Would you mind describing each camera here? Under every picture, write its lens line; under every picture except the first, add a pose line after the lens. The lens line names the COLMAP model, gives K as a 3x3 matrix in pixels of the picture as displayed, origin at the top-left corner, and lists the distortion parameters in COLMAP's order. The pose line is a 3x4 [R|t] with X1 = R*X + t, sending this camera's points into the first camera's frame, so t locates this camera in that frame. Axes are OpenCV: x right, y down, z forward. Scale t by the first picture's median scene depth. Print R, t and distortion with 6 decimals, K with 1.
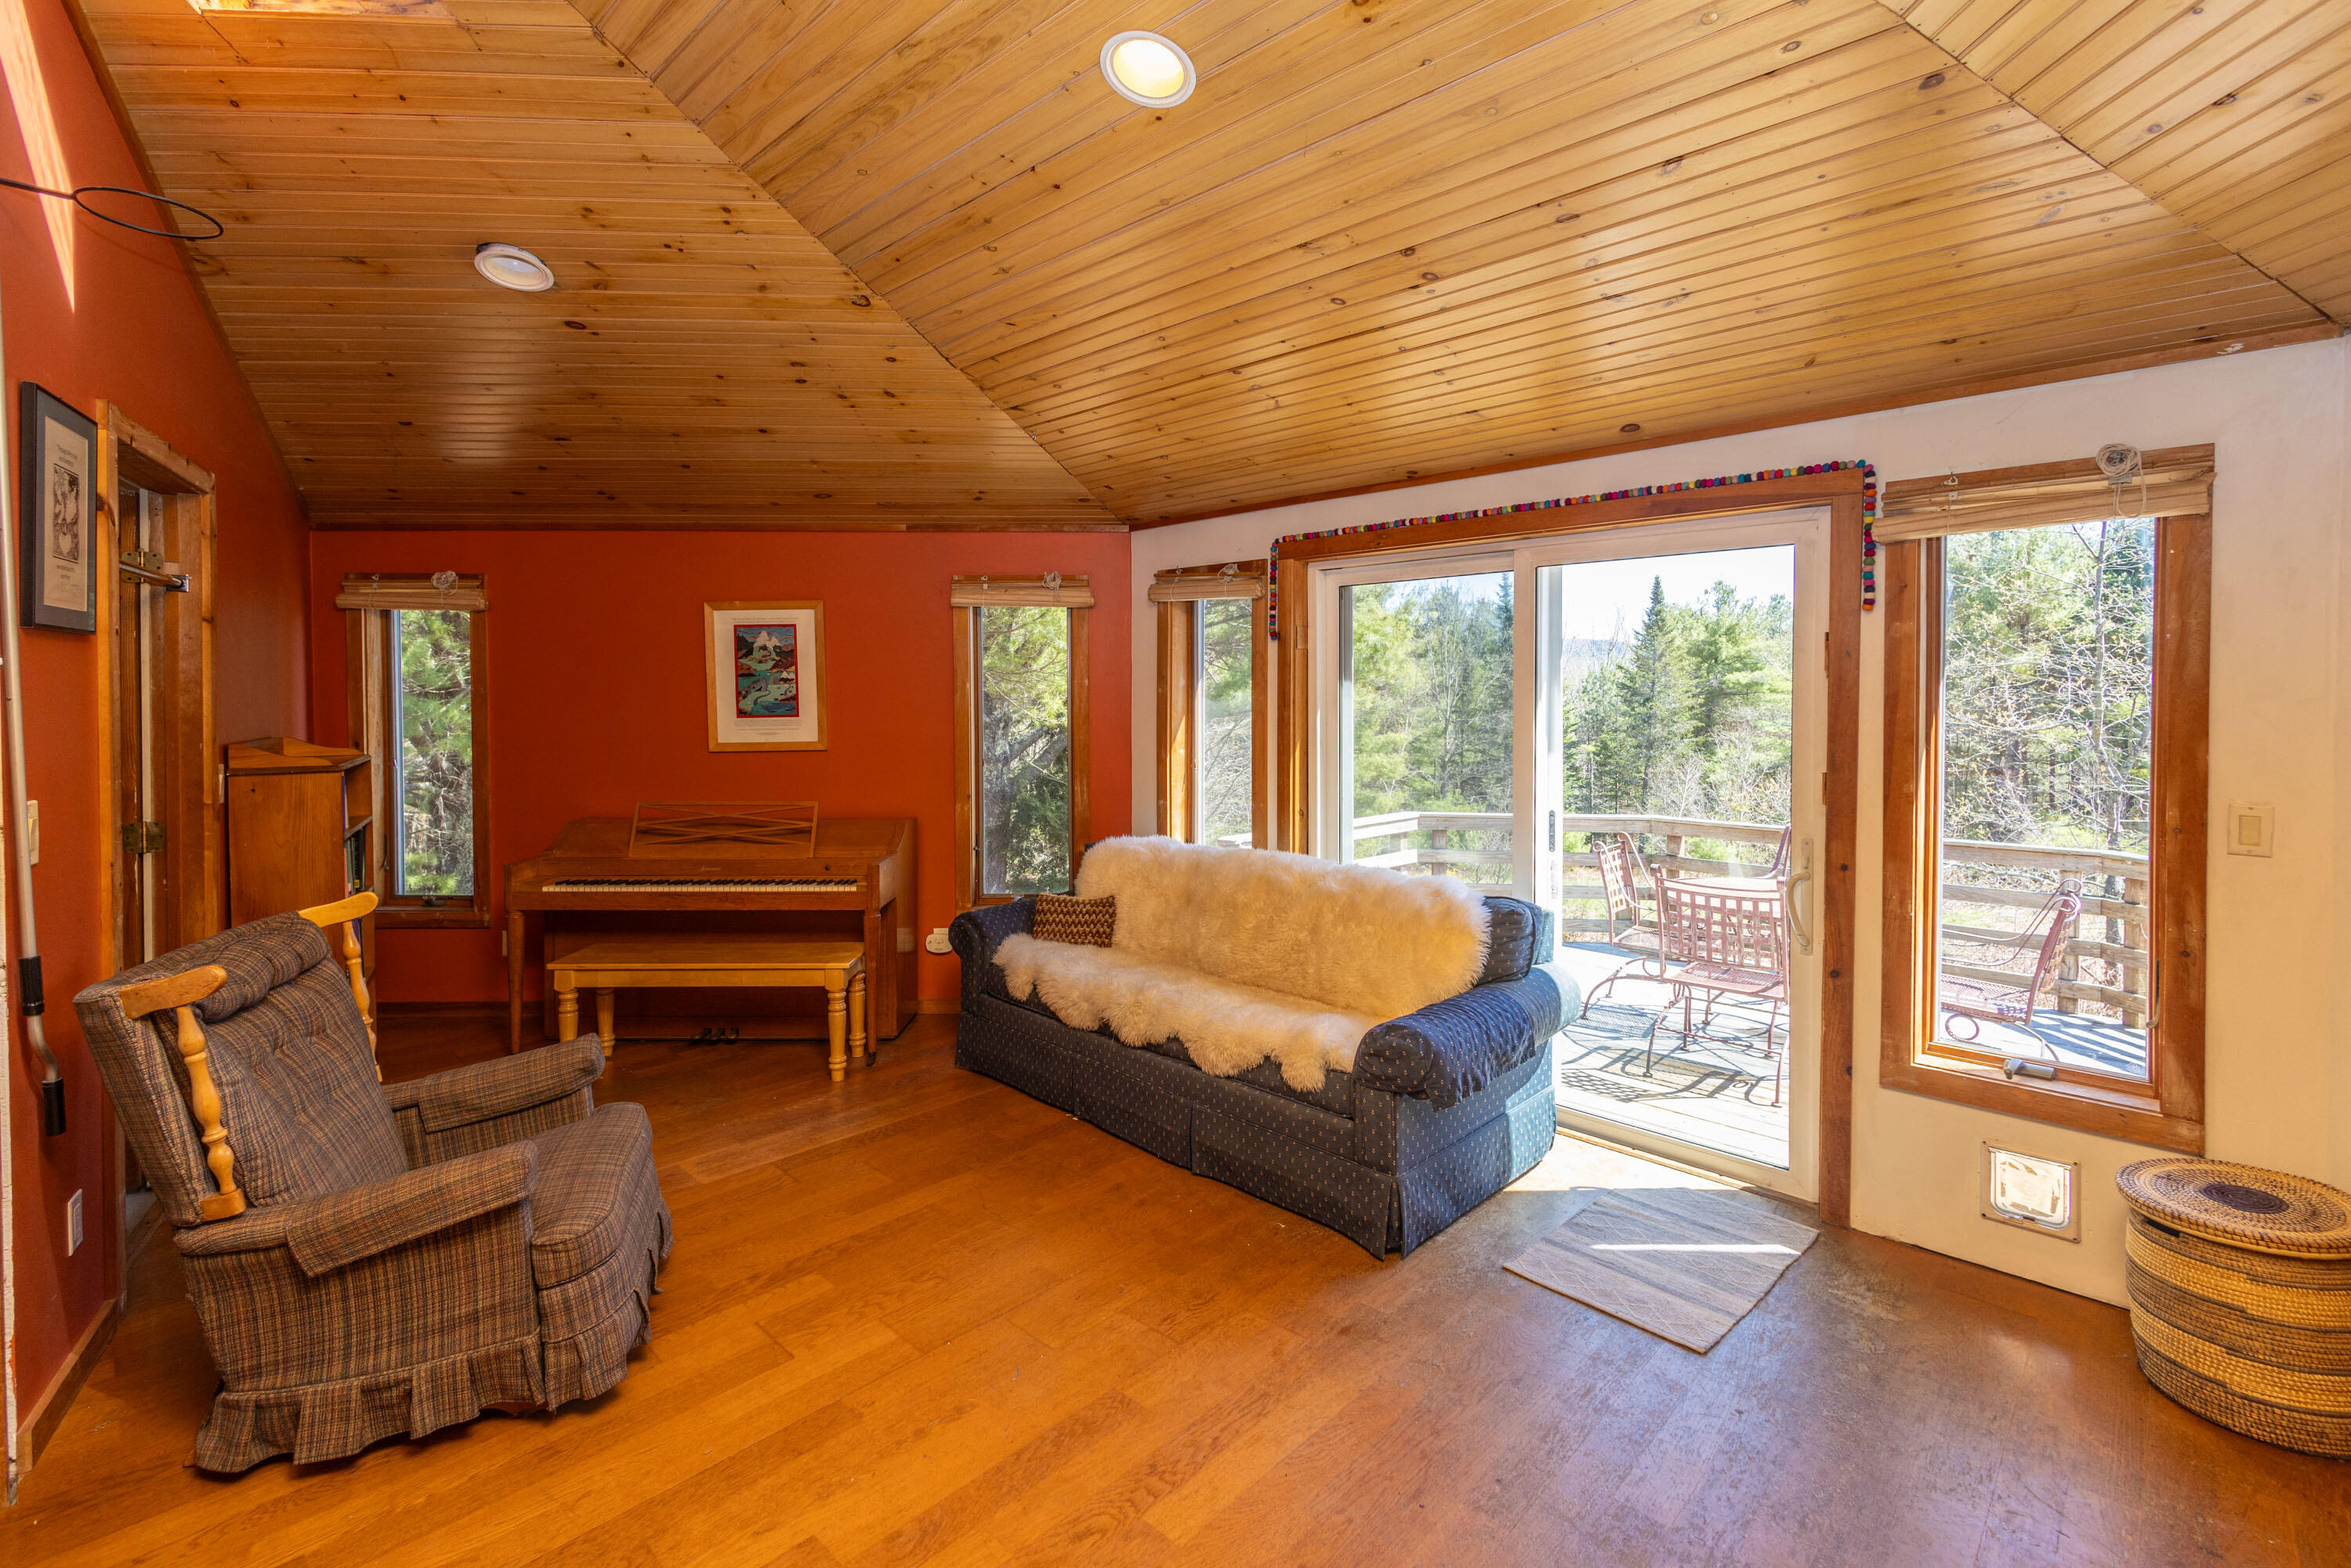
lens RADIAL K [[1072.9, 0, 1210.8], [0, 1072.9, 700.7], [0, 0, 1]] dist [0.010521, 0.000400]
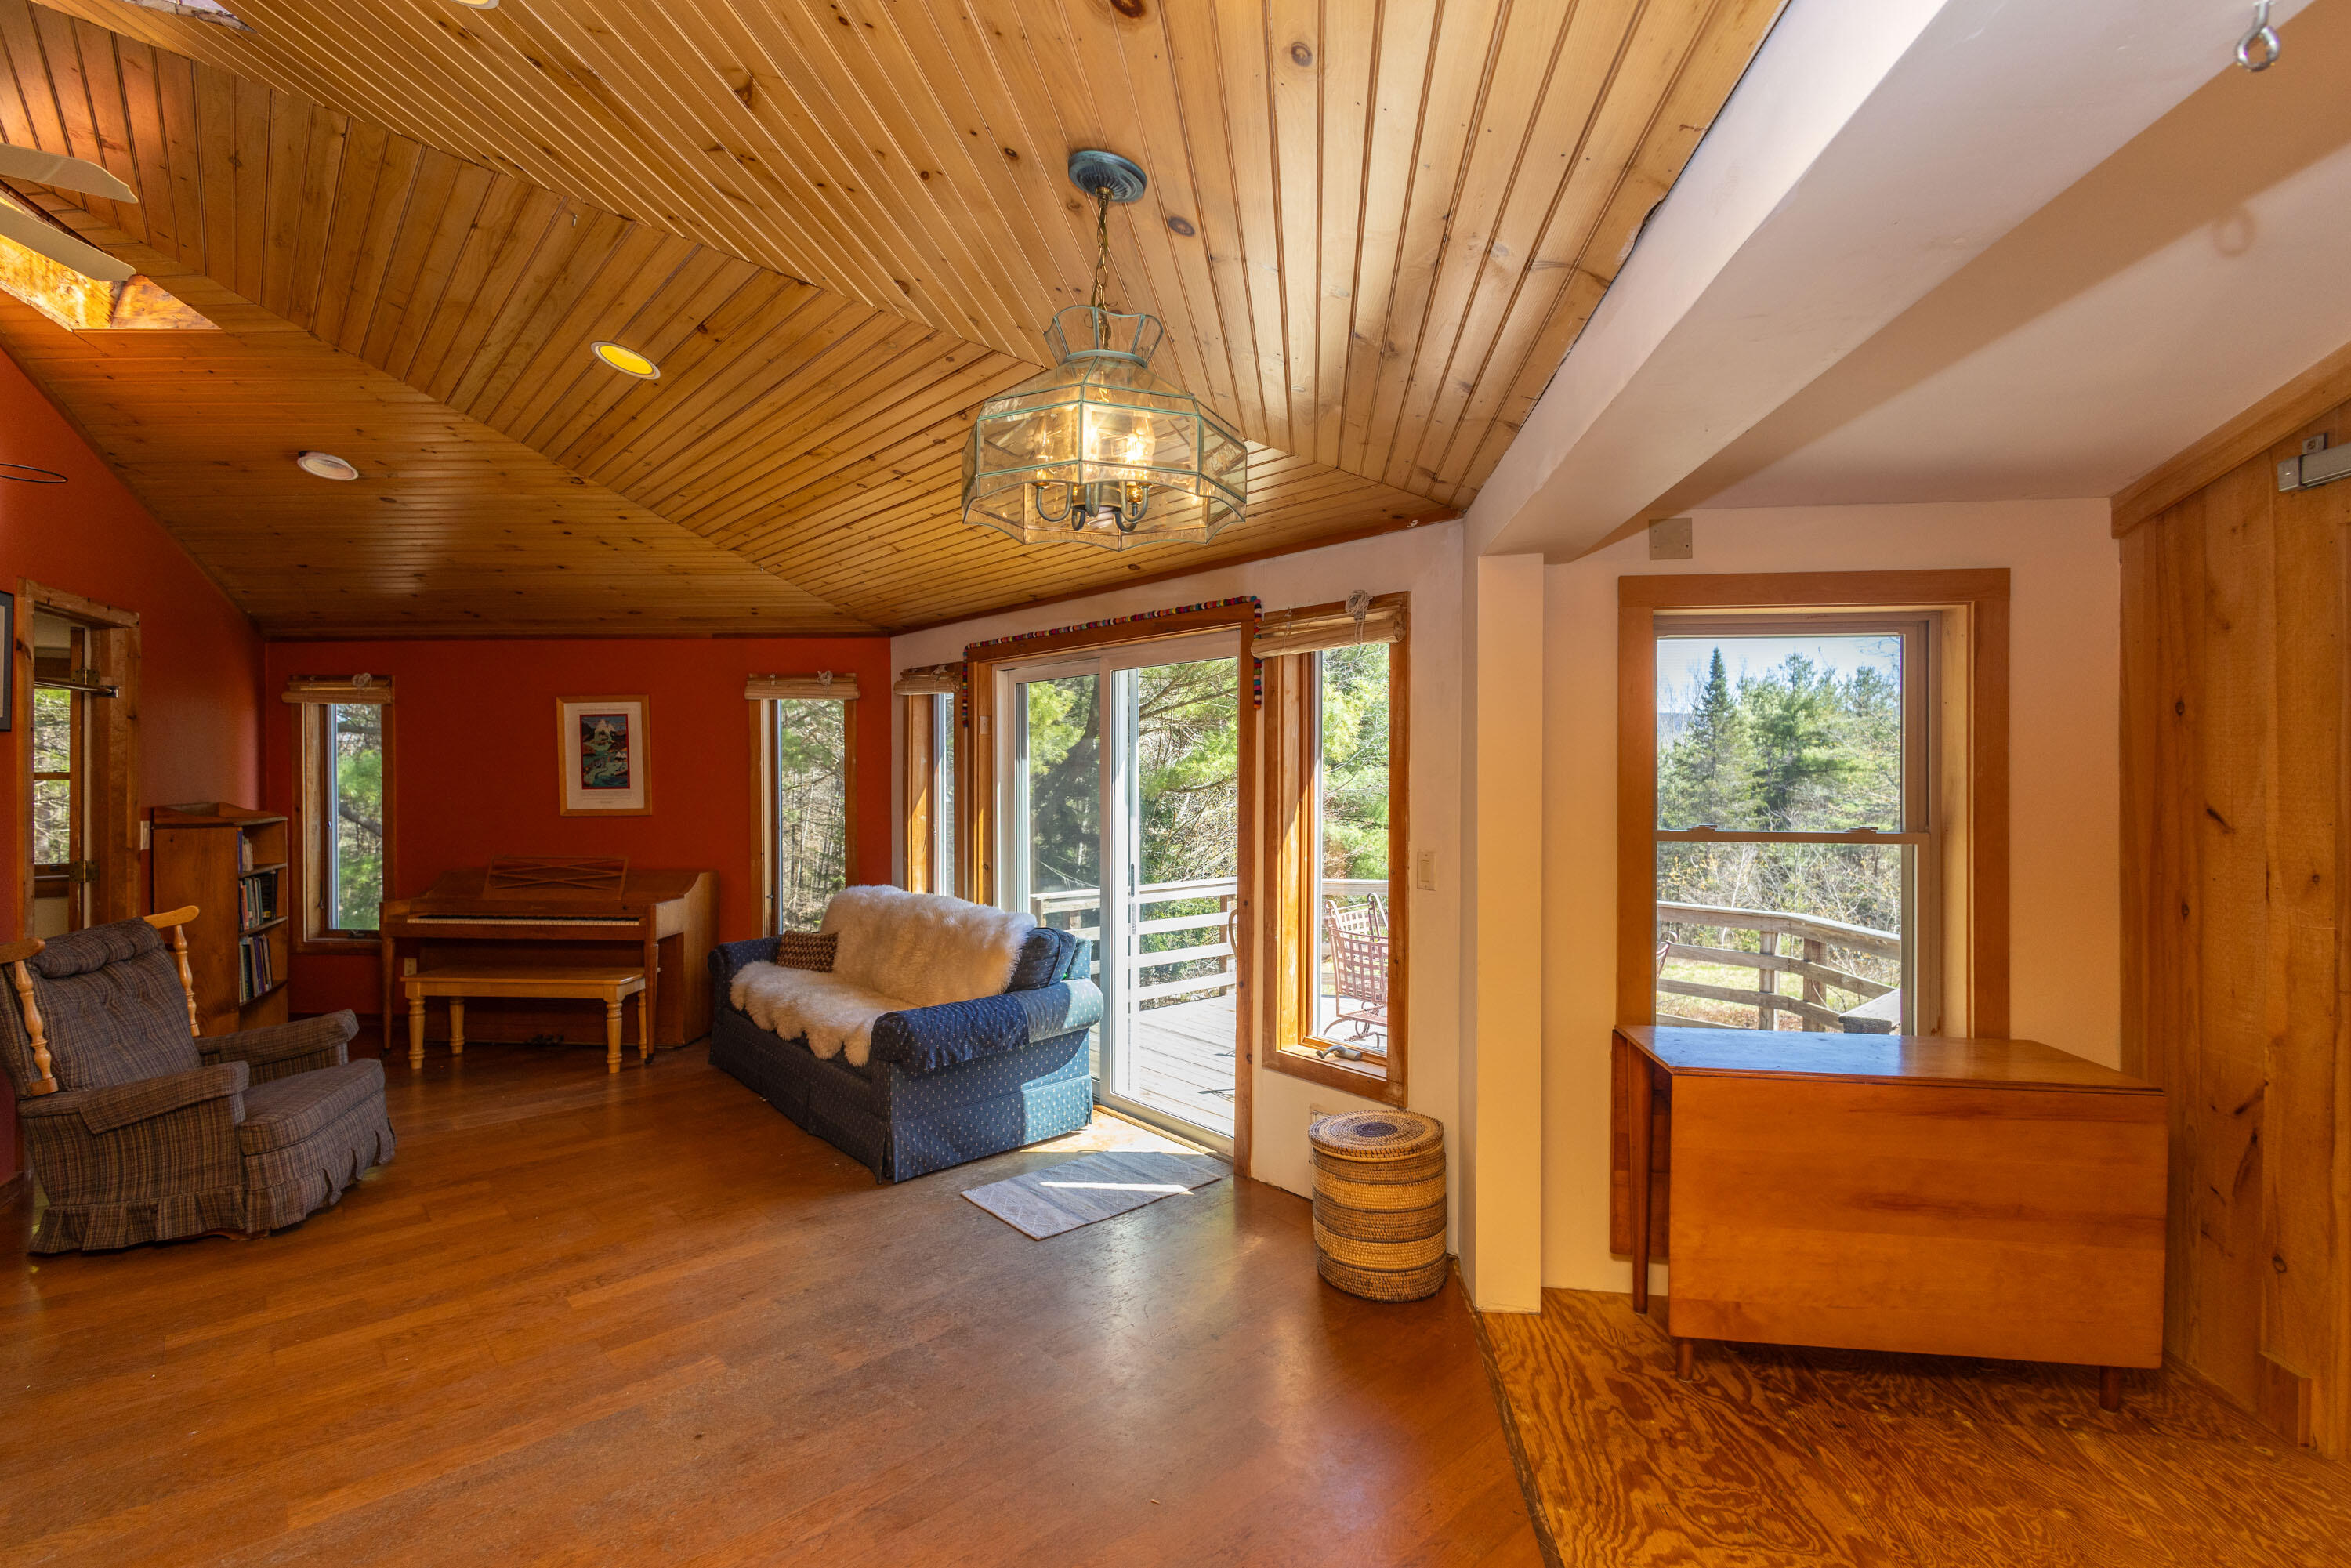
lens RADIAL K [[1087.7, 0, 1200.2], [0, 1087.7, 762.3], [0, 0, 1]] dist [0.012043, -0.001382]
pose [[0.996206, 0.000844, -0.087020, 0.502682], [-0.002011, 0.999909, -0.013325, 0.000178], [0.087001, 0.013449, 0.996117, -0.259569]]
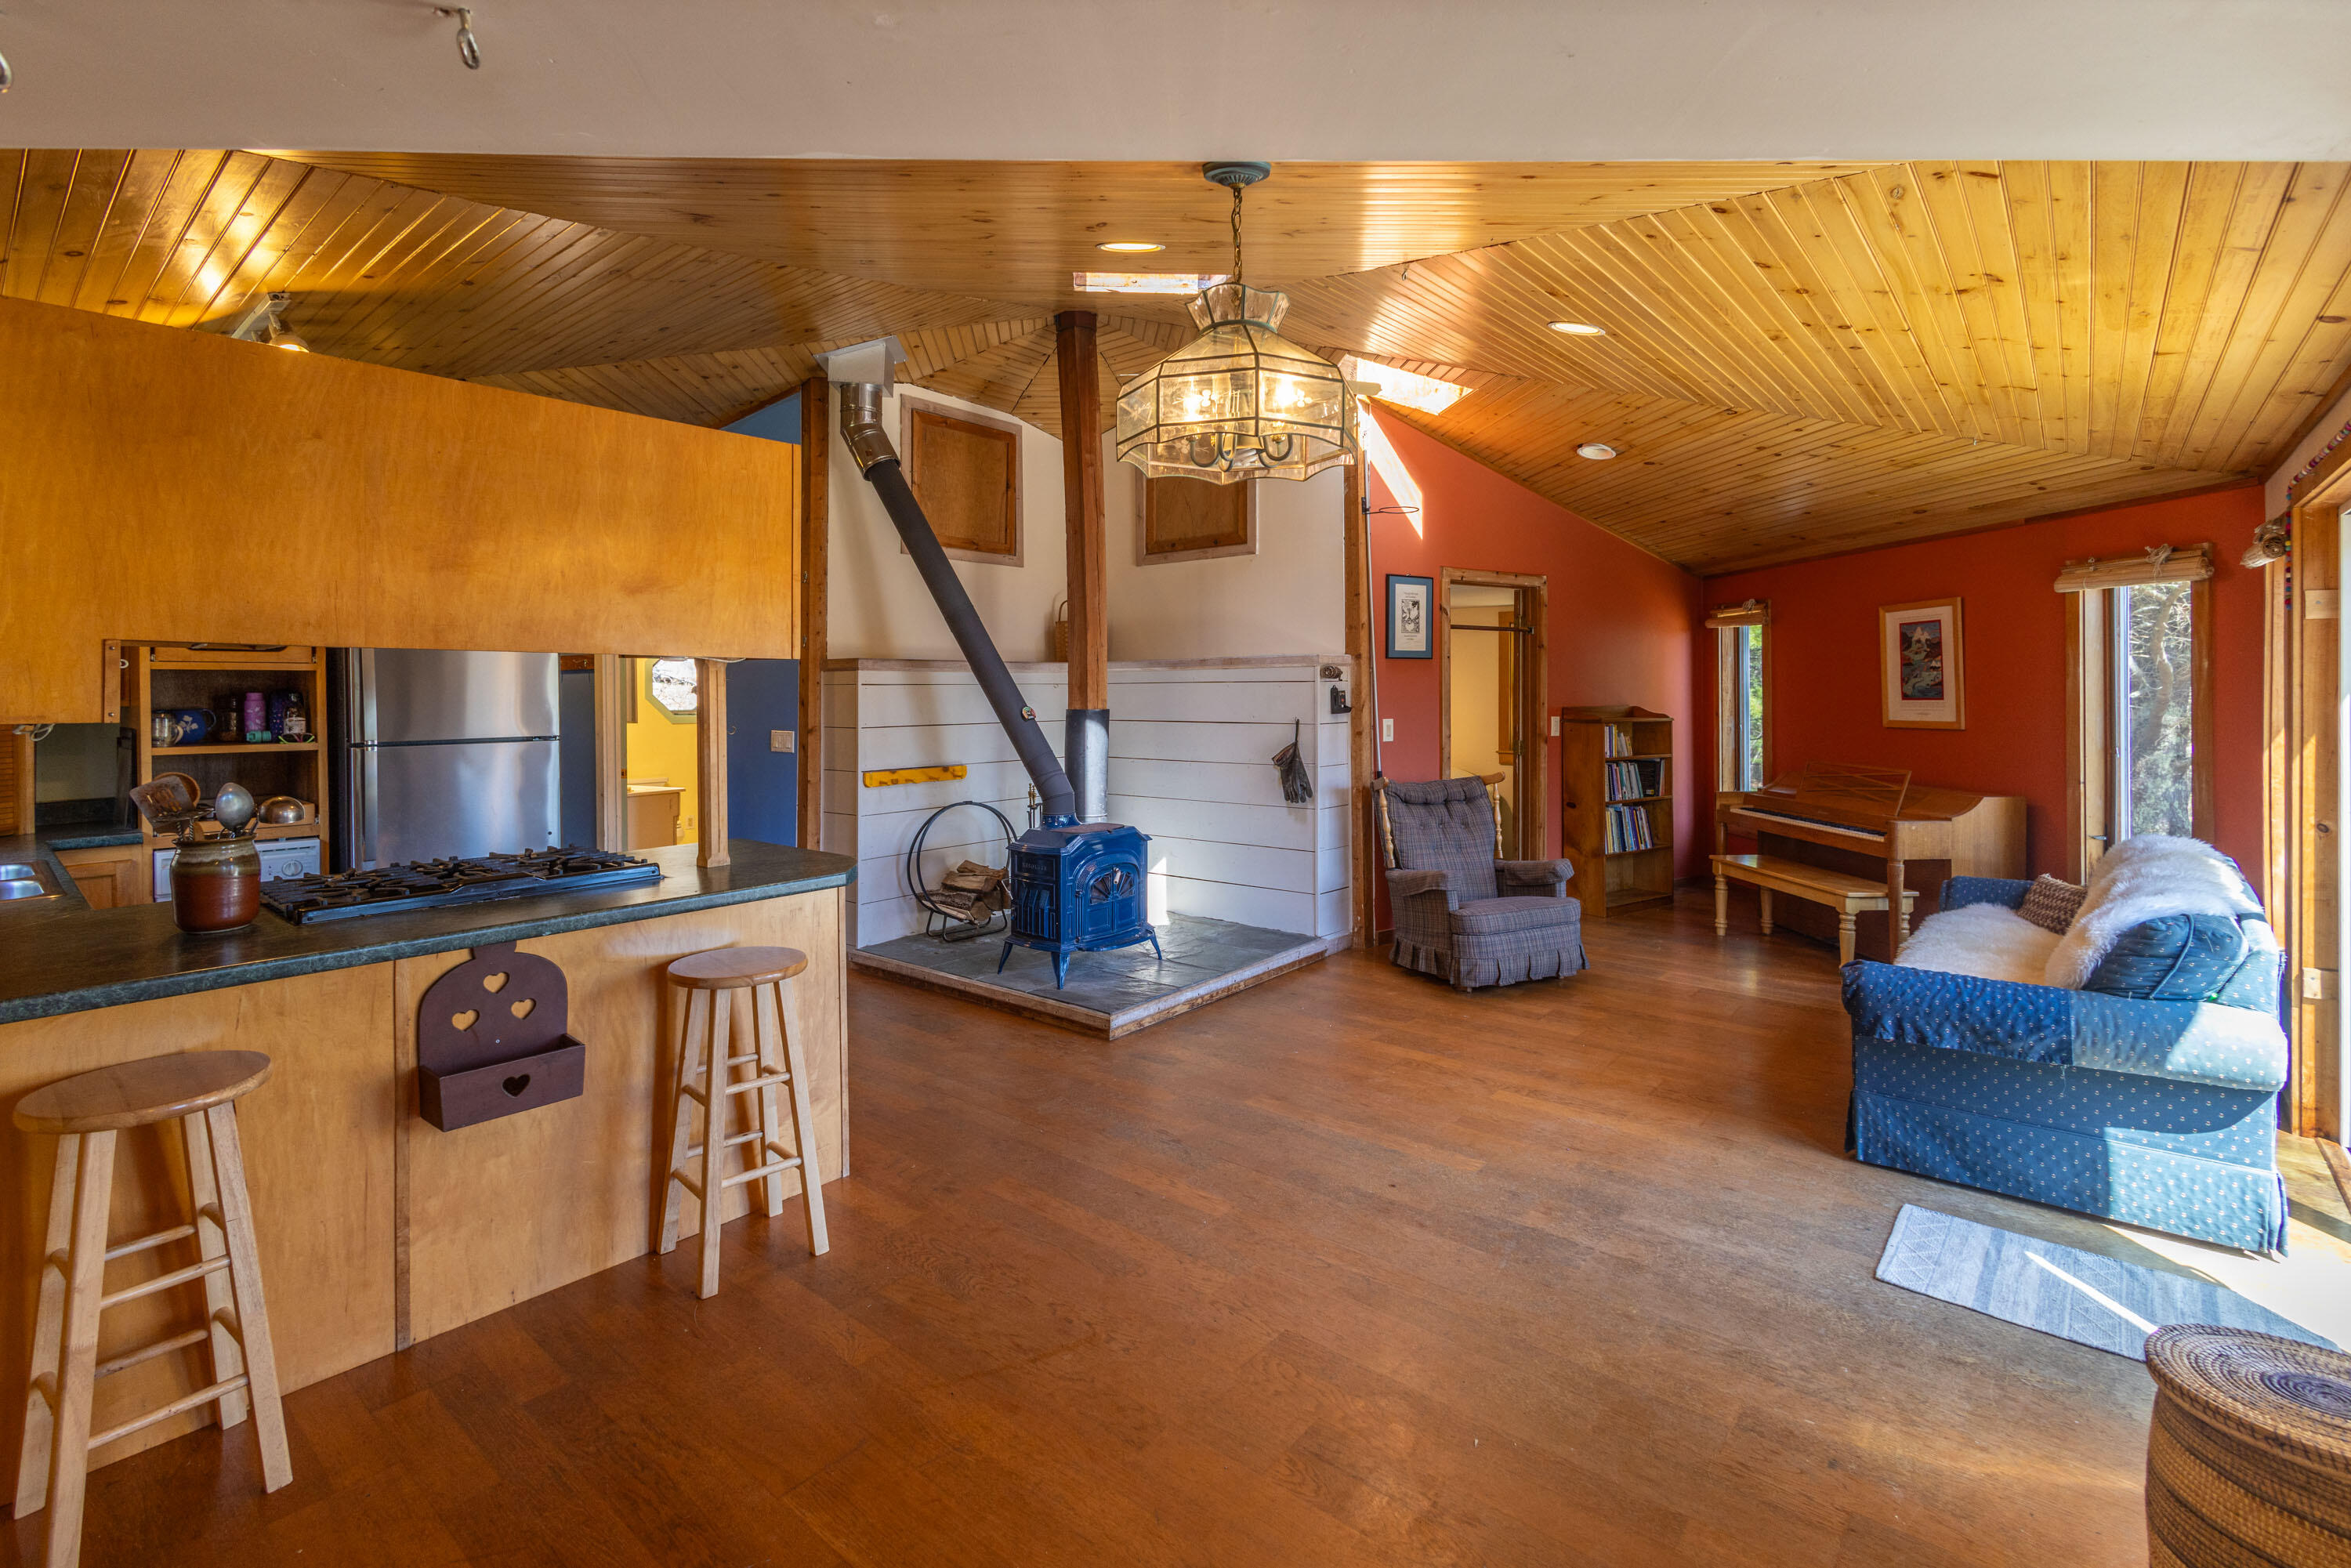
lens RADIAL K [[1058.1, 0, 1146.1], [0, 1058.1, 694.0], [0, 0, 1]] dist [0.019500, -0.000082]
pose [[0.042926, 0.006128, -0.999059, 0.949857], [-0.004131, 0.999974, 0.005956, 0.007152], [0.999070, 0.003871, 0.042950, 0.130679]]
